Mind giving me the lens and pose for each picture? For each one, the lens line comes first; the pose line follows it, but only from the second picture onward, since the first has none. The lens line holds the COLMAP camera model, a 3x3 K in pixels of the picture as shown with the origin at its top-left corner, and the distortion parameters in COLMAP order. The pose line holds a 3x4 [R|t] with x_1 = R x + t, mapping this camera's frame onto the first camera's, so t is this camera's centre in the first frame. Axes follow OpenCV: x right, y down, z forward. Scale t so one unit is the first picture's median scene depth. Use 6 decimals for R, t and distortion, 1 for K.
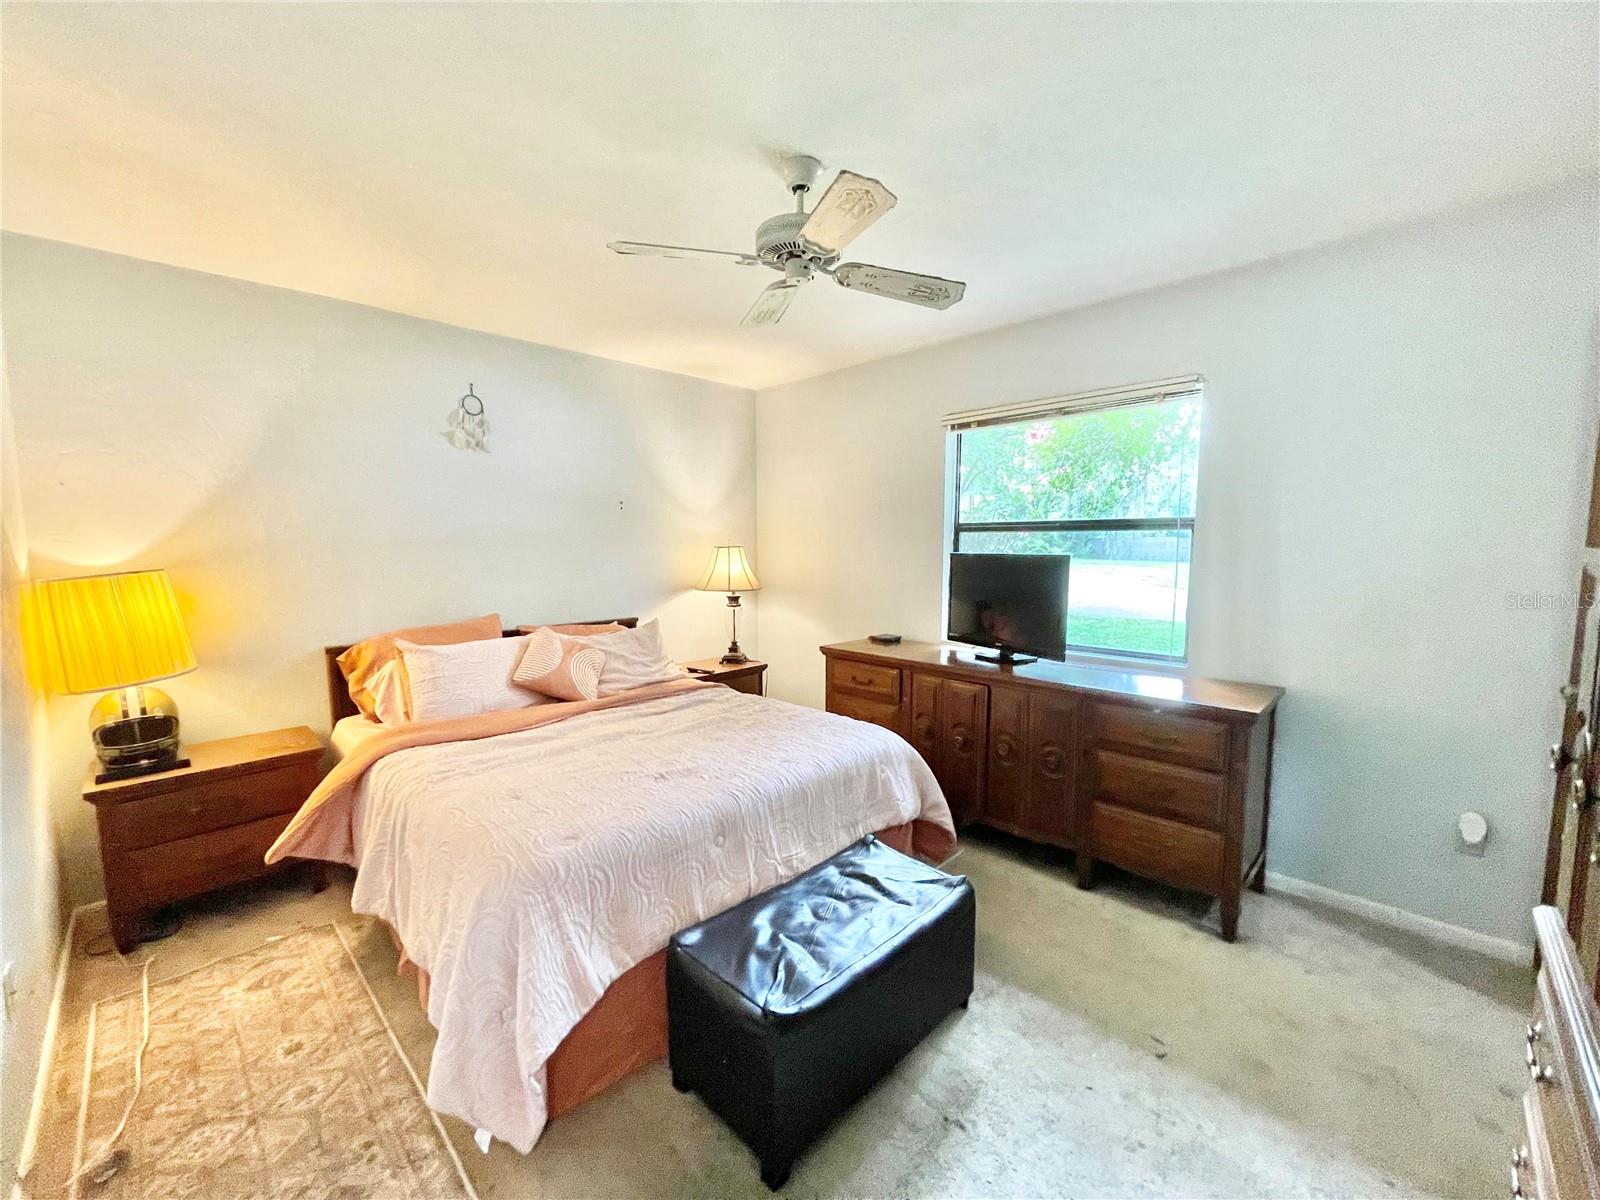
lens RADIAL K [[642.6, 0, 797.5], [0, 642.6, 600.3], [0, 0, 1]] dist [-0.006106, 0.002610]
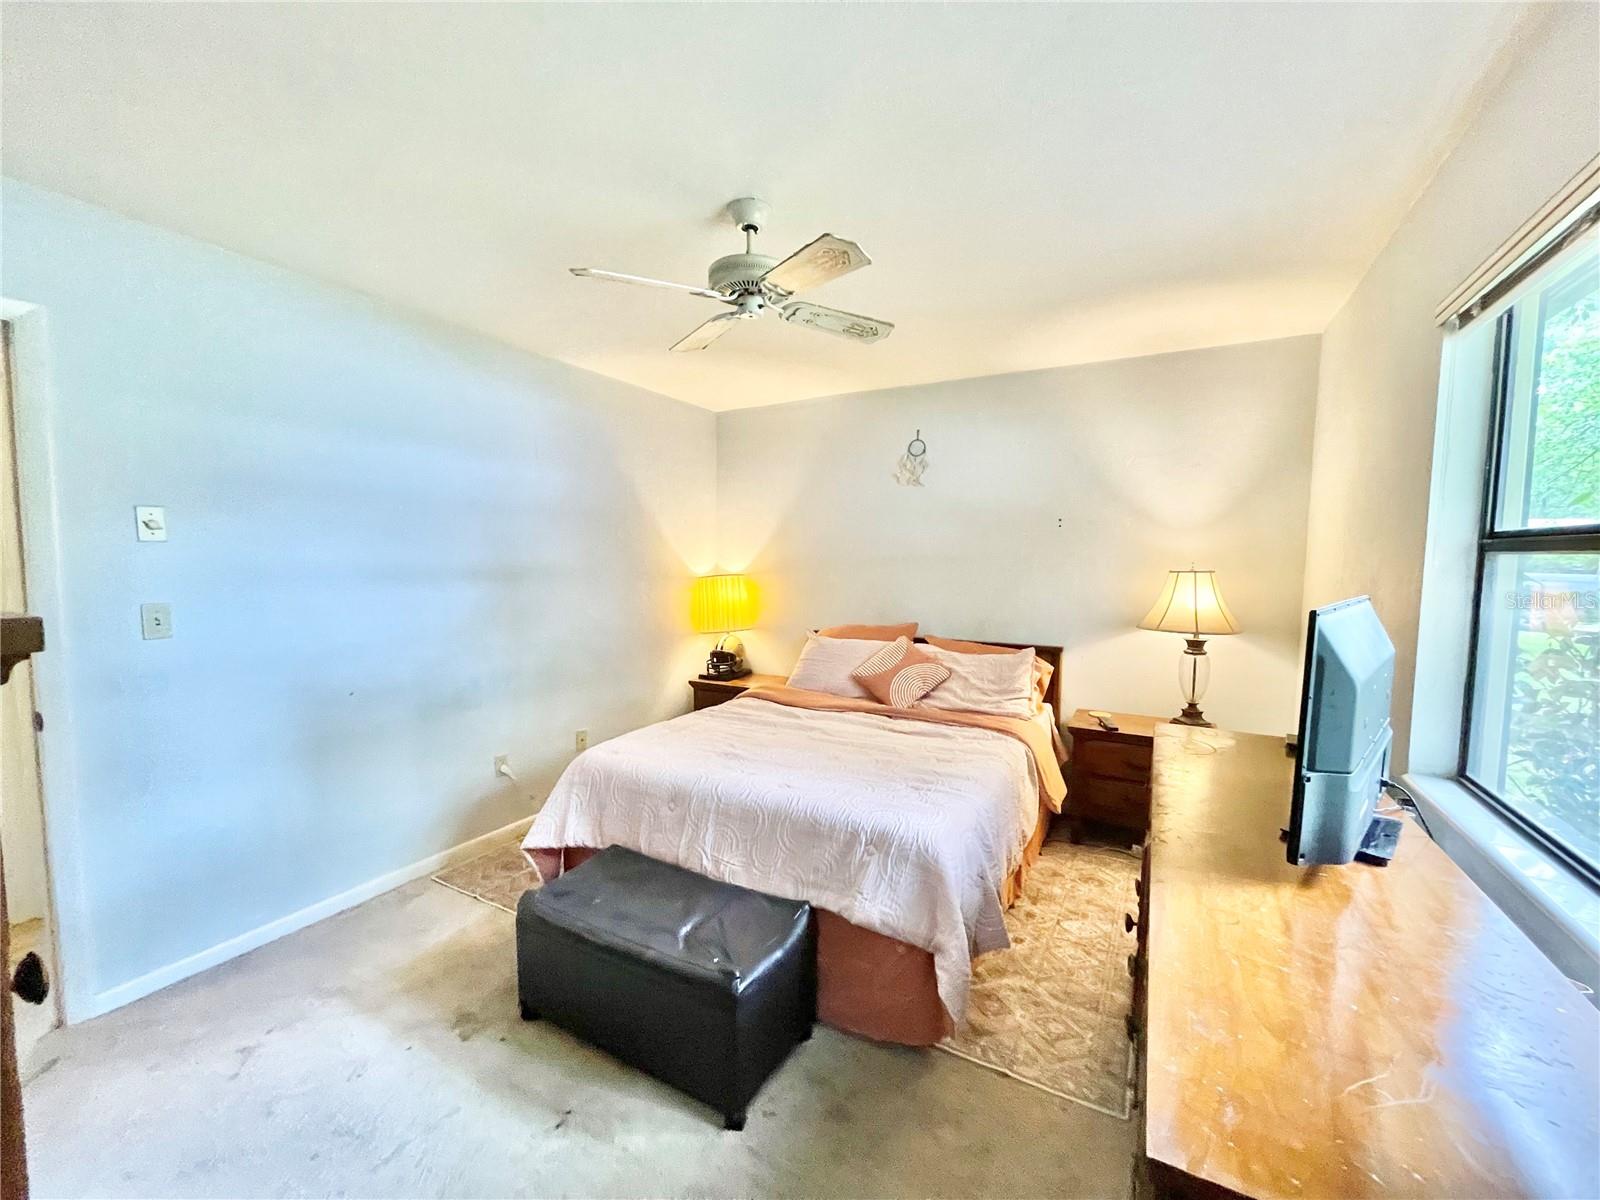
lens RADIAL K [[642.6, 0, 800.6], [0, 642.6, 604.7], [0, 0, 1]] dist [-0.006106, 0.002610]
pose [[0.270878, 0.075038, -0.959685, 0.605864], [-0.095675, 0.994119, 0.050725, -0.052153], [0.957847, 0.078078, 0.276464, 0.479684]]
